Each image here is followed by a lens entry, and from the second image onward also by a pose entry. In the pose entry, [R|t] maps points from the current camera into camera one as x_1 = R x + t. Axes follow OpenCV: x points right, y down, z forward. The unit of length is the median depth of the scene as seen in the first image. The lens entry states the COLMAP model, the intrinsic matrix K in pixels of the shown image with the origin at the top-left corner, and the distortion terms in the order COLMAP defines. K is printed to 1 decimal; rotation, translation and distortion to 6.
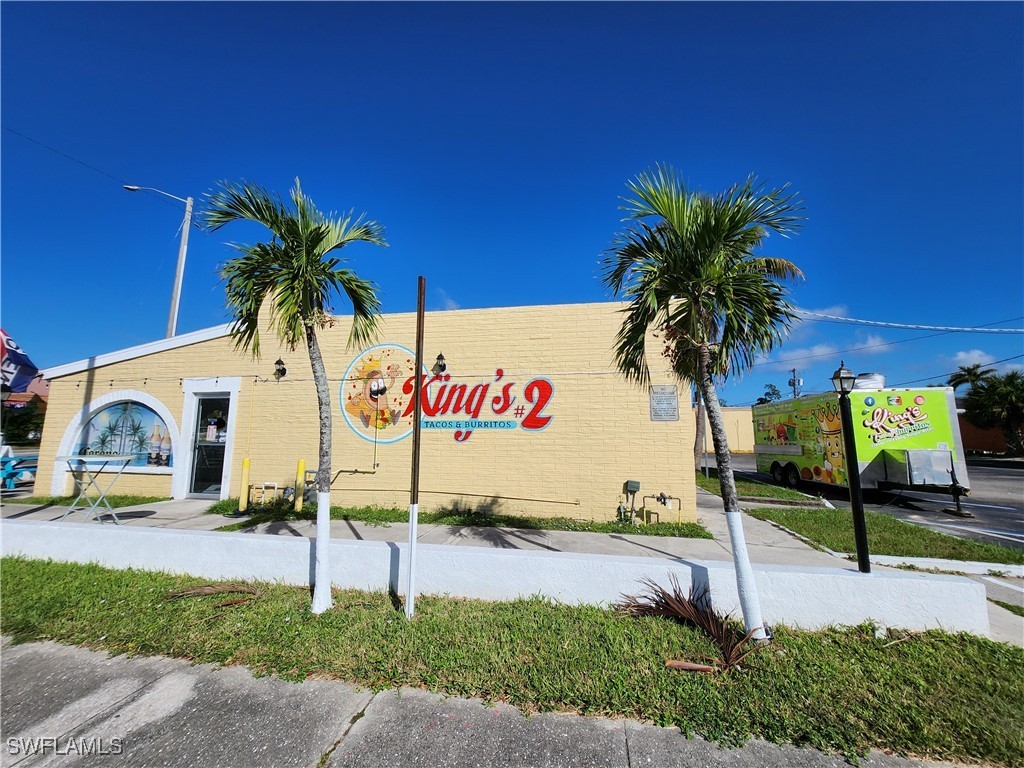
lens RADIAL K [[404.7, 0, 512.8], [0, 404.7, 379.1], [0, 0, 1]] dist [-0.000340, 0.000568]
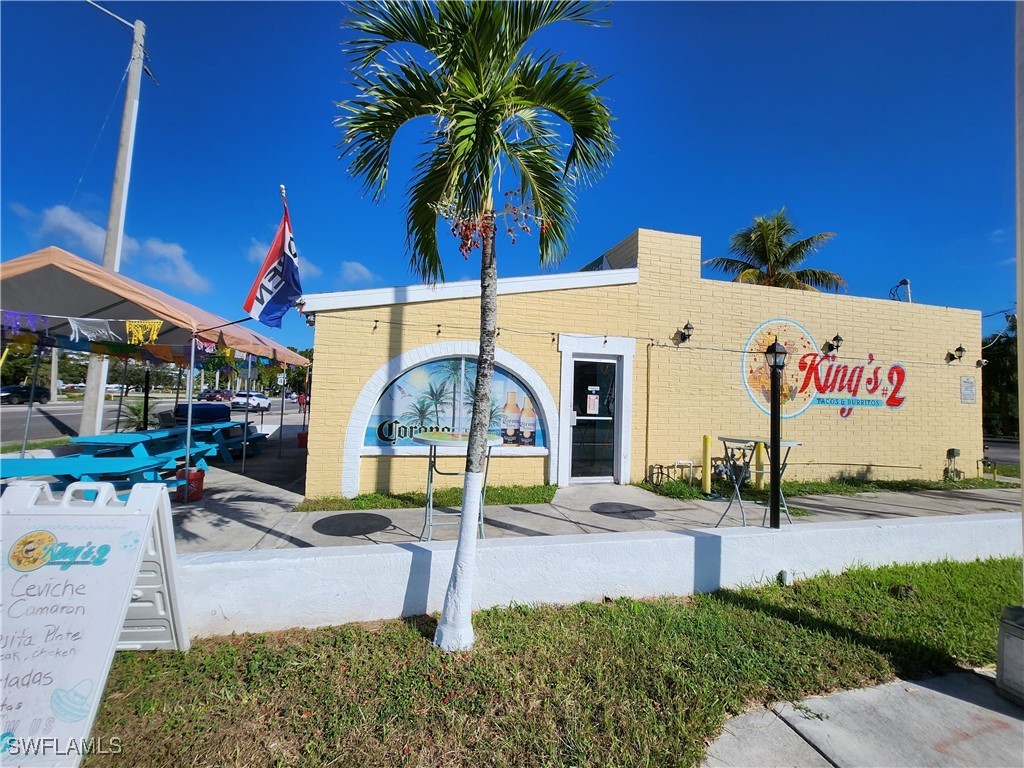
lens RADIAL K [[402.2, 0, 512.3], [0, 402.2, 380.9], [0, 0, 1]] dist [-0.001616, 0.000437]
pose [[0.910299, 0.039921, 0.412021, -1.263012], [-0.077917, 0.994072, 0.075830, 0.039263], [-0.406552, -0.101132, 0.908013, 0.347330]]
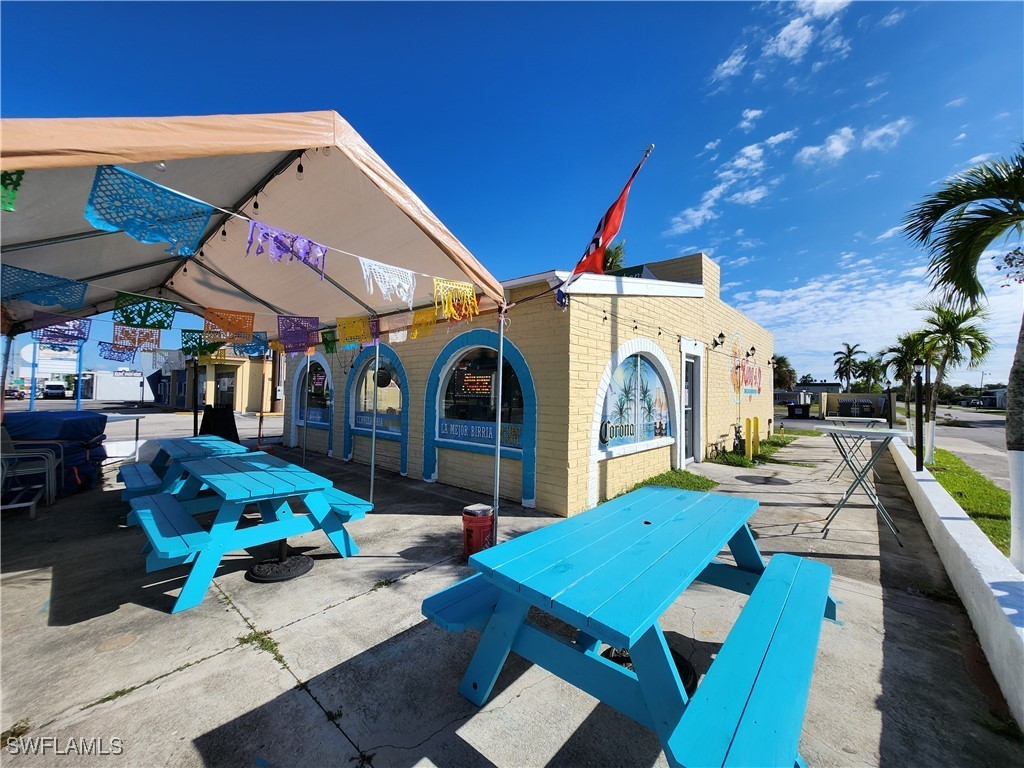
lens RADIAL K [[404.7, 0, 512.8], [0, 404.7, 379.1], [0, 0, 1]] dist [-0.000340, 0.000568]
pose [[0.510895, 0.029701, 0.859130, -1.830315], [-0.132551, 0.990173, 0.044592, 0.105519], [-0.849362, -0.136660, 0.509812, 0.893377]]
